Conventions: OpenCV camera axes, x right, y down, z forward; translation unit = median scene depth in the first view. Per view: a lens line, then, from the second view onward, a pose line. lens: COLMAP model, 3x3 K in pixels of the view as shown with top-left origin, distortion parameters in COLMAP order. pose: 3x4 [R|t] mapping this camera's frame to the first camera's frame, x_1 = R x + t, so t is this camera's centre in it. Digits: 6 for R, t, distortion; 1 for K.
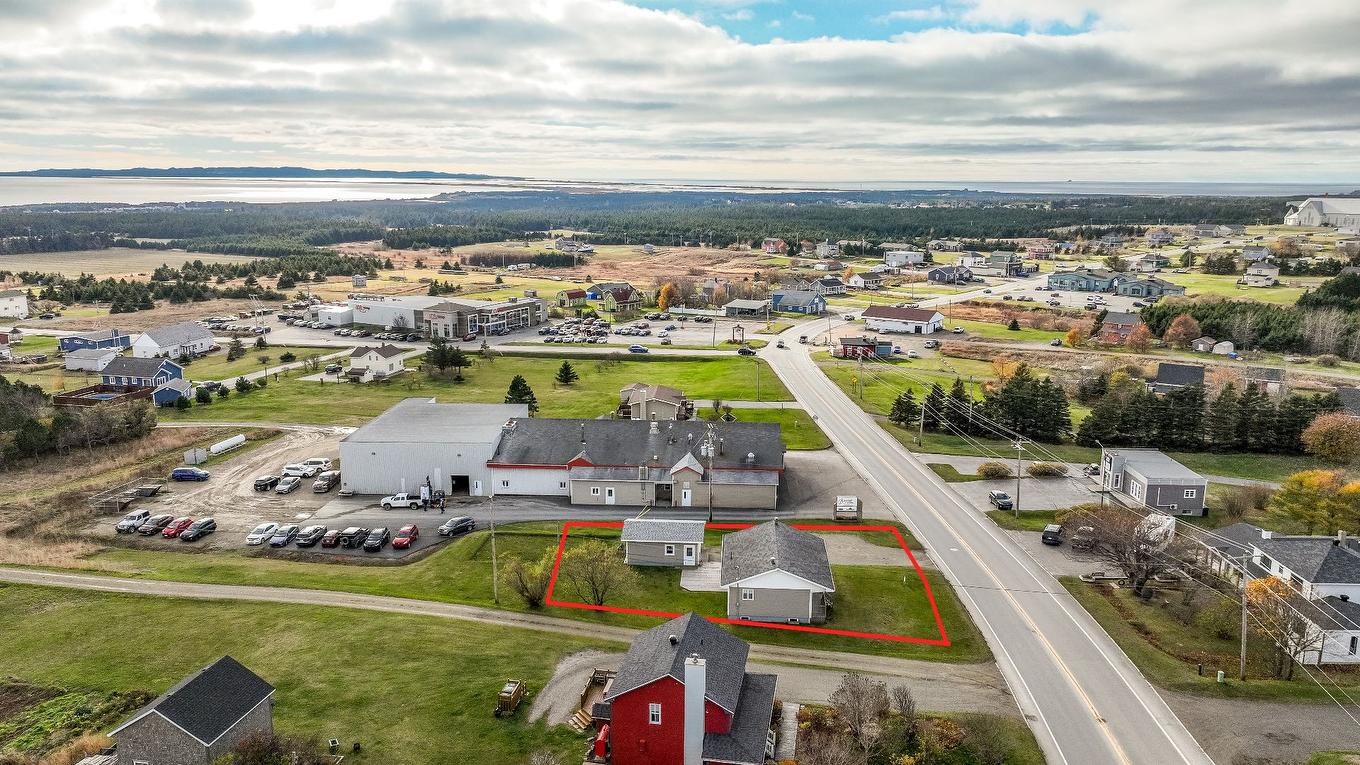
lens RADIAL K [[964.8, 0, 680.0], [0, 964.8, 382.5], [0, 0, 1]] dist [0.011764, -0.000180]
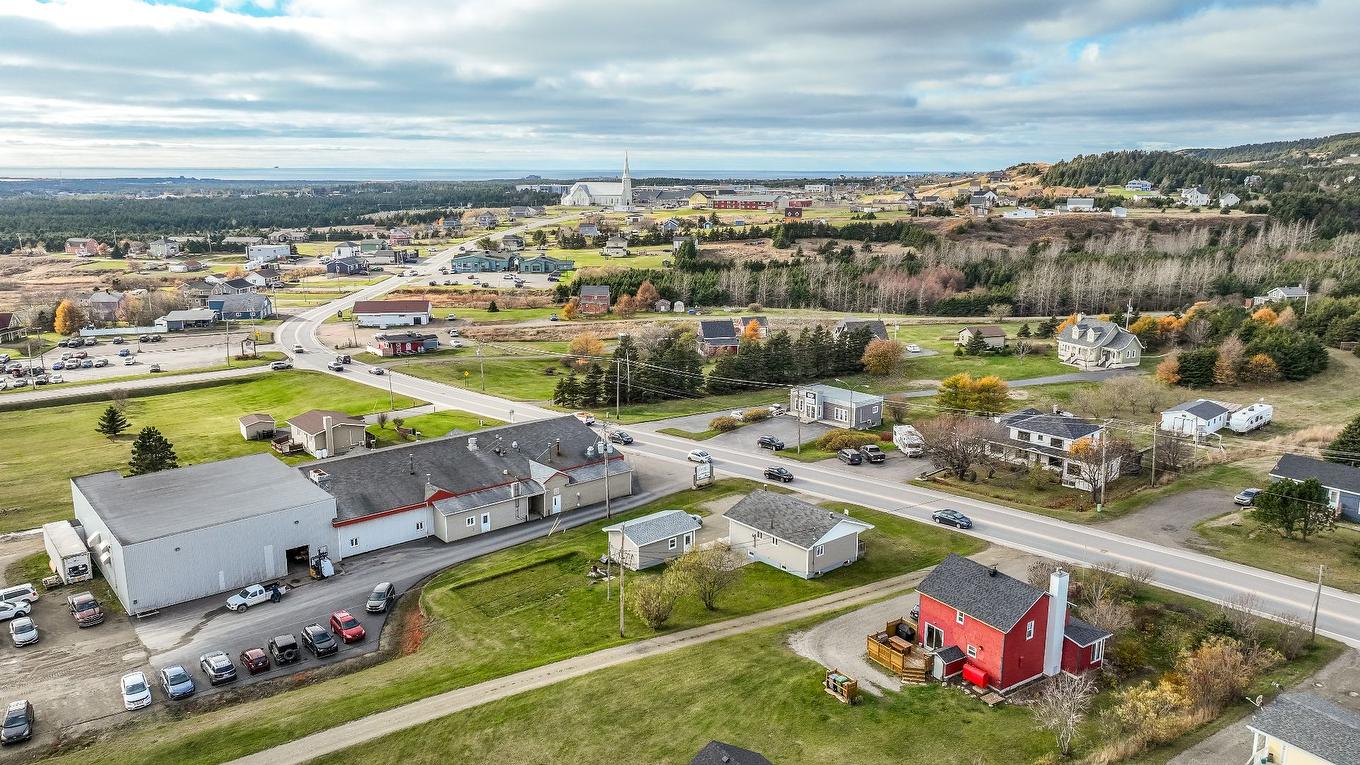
lens RADIAL K [[981.2, 0, 680.0], [0, 981.2, 382.5], [0, 0, 1]] dist [0.005811, 0.001212]
pose [[0.725005, -0.151289, 0.671922, -0.309811], [0.144355, 0.987287, 0.066537, -0.026814], [-0.673446, 0.048756, 0.737627, 0.112077]]
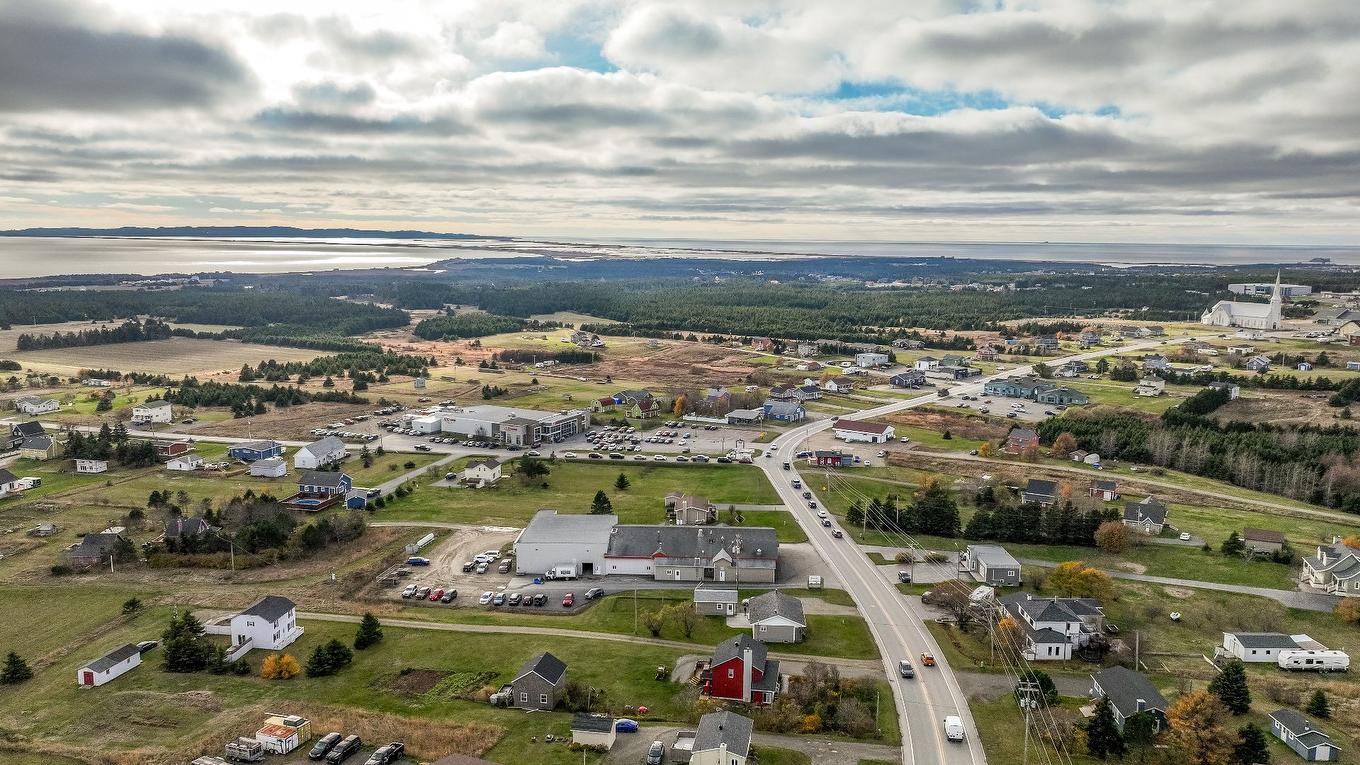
lens RADIAL K [[964.8, 0, 680.0], [0, 964.8, 382.5], [0, 0, 1]] dist [0.011764, -0.000180]
pose [[0.999863, 0.001129, 0.016520, -0.055968], [-0.000155, 0.998265, -0.058883, -0.071001], [-0.016558, 0.058873, 0.998128, -0.422885]]
